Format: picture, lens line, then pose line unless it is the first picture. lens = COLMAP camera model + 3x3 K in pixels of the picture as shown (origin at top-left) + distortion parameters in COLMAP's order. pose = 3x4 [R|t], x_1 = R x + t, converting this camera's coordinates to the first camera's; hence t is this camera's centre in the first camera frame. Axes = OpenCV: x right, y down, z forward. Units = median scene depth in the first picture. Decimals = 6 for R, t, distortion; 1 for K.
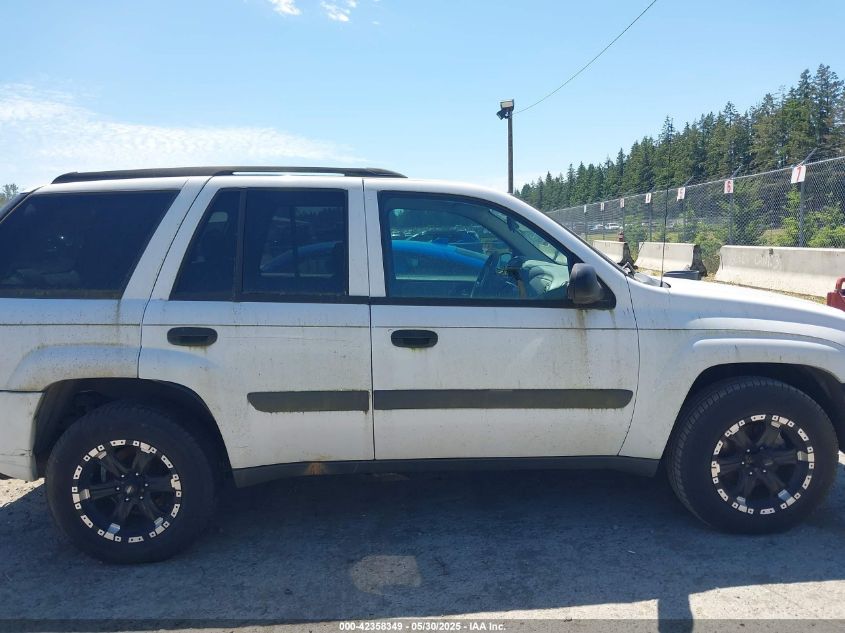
lens RADIAL K [[669.3, 0, 420.1], [0, 669.3, 316.4], [0, 0, 1]] dist [-0.003268, -0.005966]
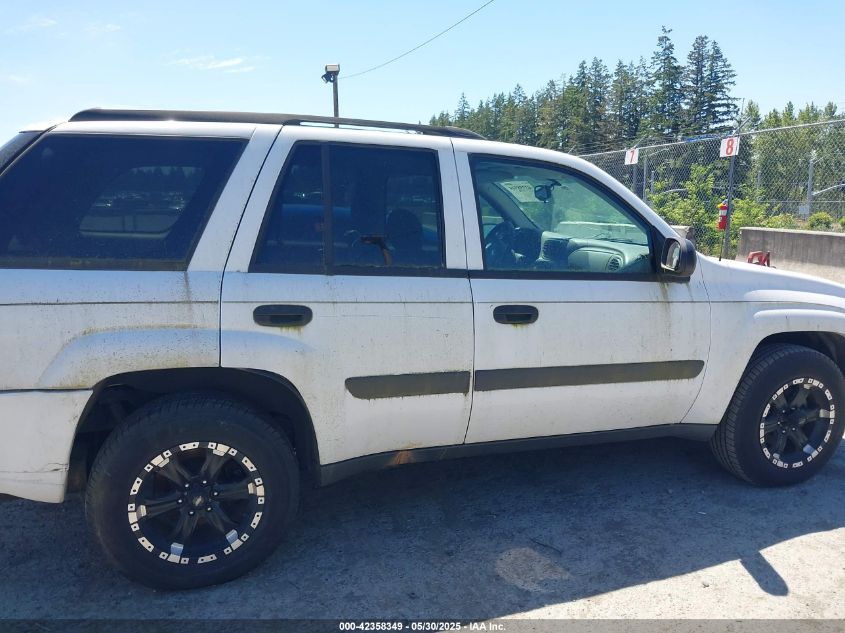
lens RADIAL K [[669.3, 0, 422.8], [0, 669.3, 315.6], [0, 0, 1]] dist [-0.003268, -0.005966]
pose [[0.956137, -0.015147, 0.292526, -0.406963], [0.001598, 0.998917, 0.046503, -0.008885], [-0.292914, -0.043996, 0.955126, 0.134669]]
